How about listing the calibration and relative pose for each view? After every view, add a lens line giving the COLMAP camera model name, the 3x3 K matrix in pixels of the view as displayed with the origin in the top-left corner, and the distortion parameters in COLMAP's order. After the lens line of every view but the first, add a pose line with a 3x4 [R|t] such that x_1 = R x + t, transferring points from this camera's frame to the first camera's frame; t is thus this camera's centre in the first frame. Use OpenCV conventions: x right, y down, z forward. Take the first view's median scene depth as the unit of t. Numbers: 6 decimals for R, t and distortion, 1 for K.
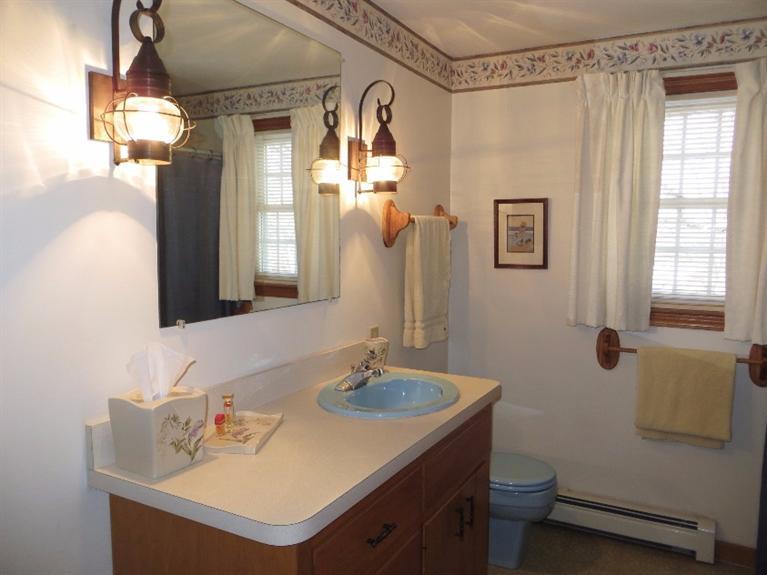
lens RADIAL K [[597.3, 0, 383.5], [0, 597.3, 287.5], [0, 0, 1]] dist [-0.009881, -0.002572]
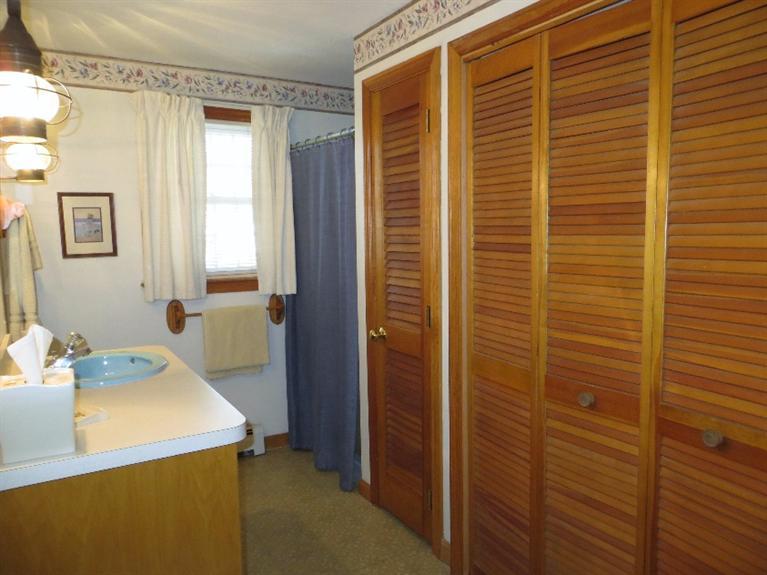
lens RADIAL K [[575.5, 0, 383.5], [0, 575.5, 287.5], [0, 0, 1]] dist [-0.001787, -0.000114]
pose [[0.517696, -0.099390, 0.849772, -0.418802], [0.097149, 0.993634, 0.057032, 0.016202], [-0.850031, 0.053029, 0.524057, 0.006987]]
